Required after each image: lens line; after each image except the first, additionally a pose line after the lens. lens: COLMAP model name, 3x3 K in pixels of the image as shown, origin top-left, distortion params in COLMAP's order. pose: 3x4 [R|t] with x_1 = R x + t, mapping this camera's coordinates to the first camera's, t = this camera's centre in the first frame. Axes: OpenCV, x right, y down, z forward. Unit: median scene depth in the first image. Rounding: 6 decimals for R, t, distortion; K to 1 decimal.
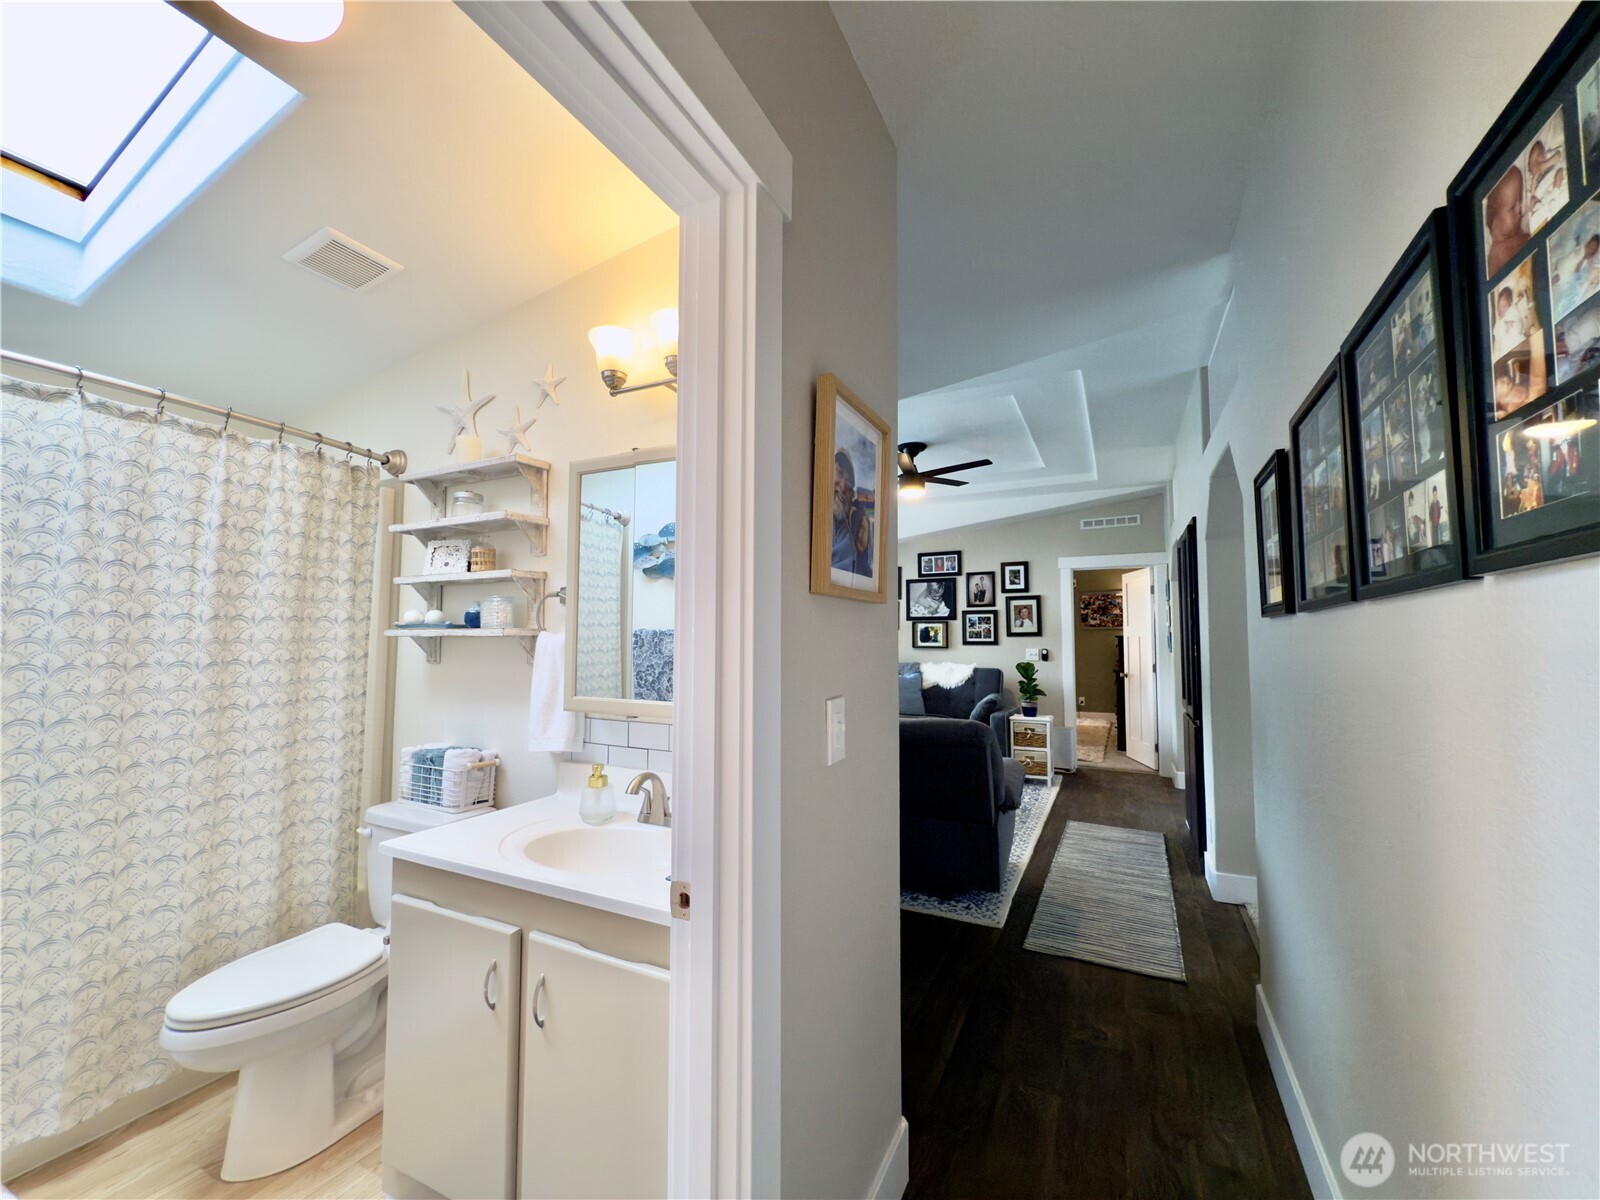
lens RADIAL K [[639.8, 0, 801.5], [0, 639.8, 601.8], [0, 0, 1]] dist [0.000933, 0.000078]
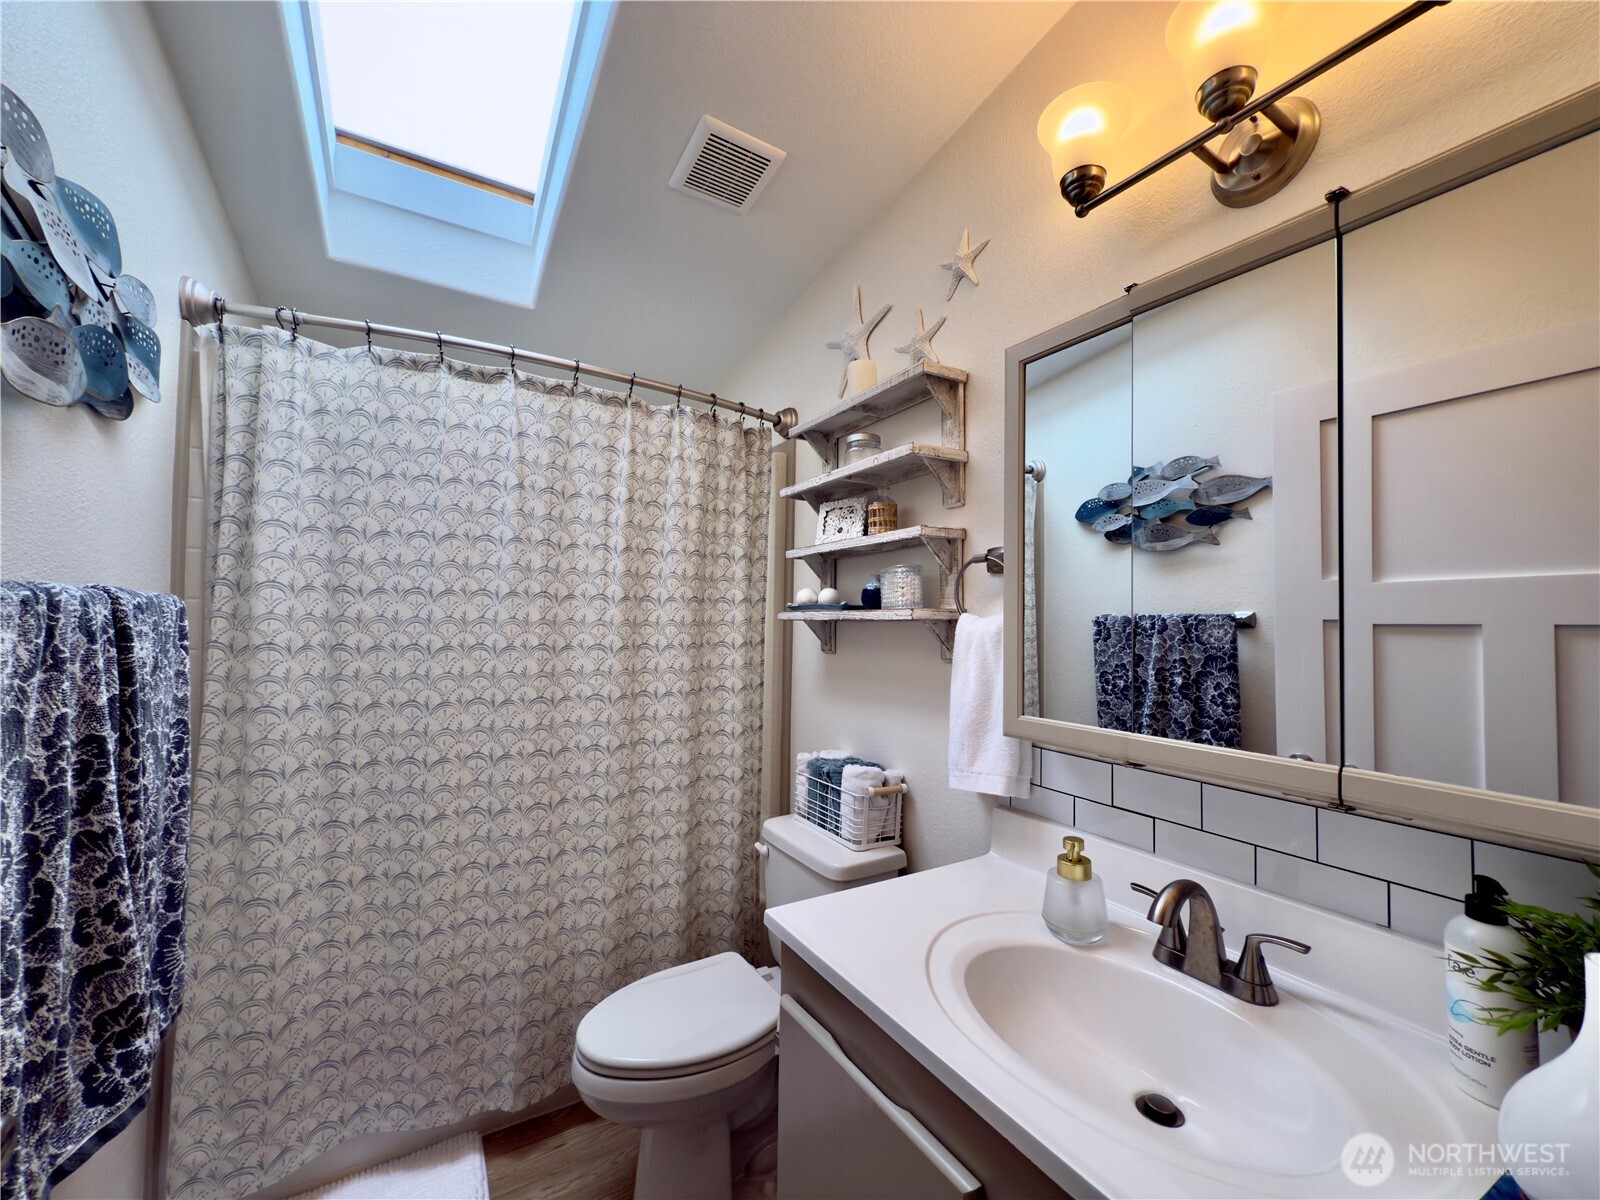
lens RADIAL K [[639.8, 0, 801.5], [0, 639.8, 601.8], [0, 0, 1]] dist [0.000933, 0.000078]
pose [[0.843559, -0.009927, -0.536945, -0.181783], [0.020052, 0.999714, 0.013019, 0.021052], [0.536663, -0.021749, 0.843517, 0.324333]]
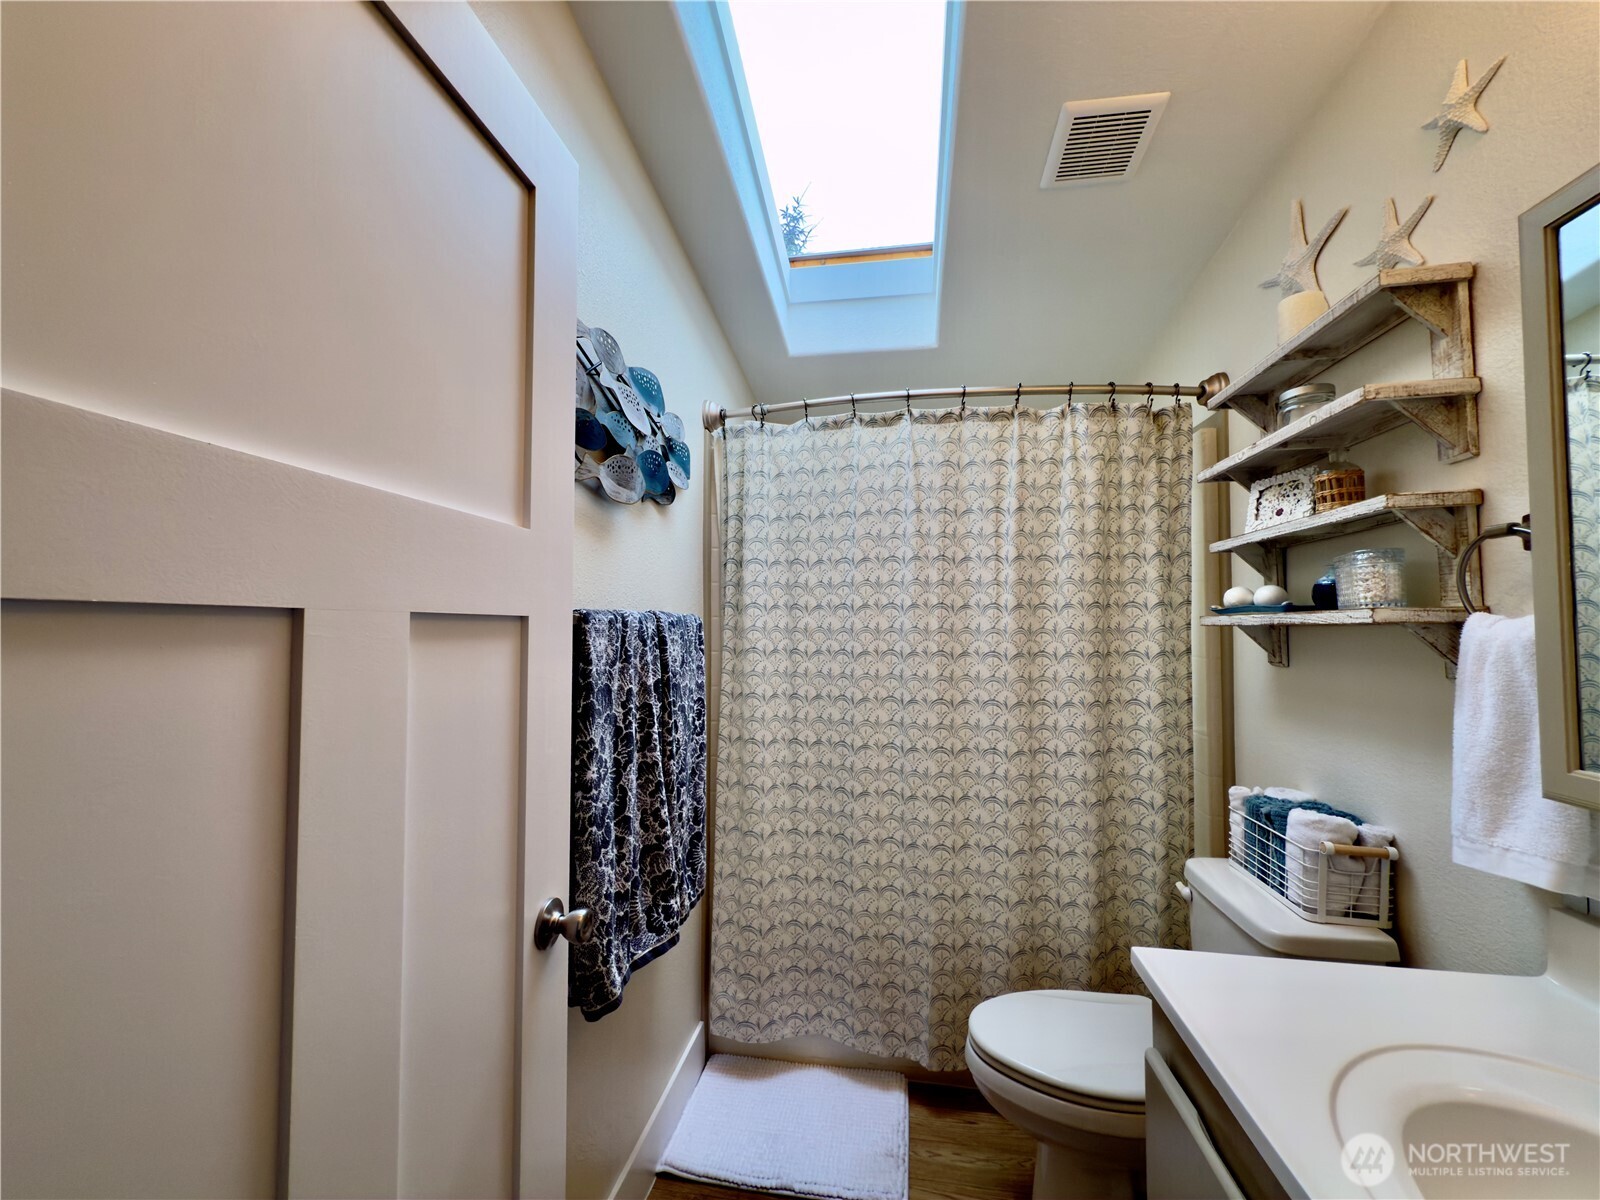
lens RADIAL K [[637.8, 0, 798.9], [0, 637.8, 602.2], [0, 0, 1]] dist [-0.000950, -0.000020]
pose [[0.298138, -0.040812, -0.953650, -0.103374], [0.053389, 0.998234, -0.026029, 0.023720], [0.953028, -0.043154, 0.299791, 0.379283]]
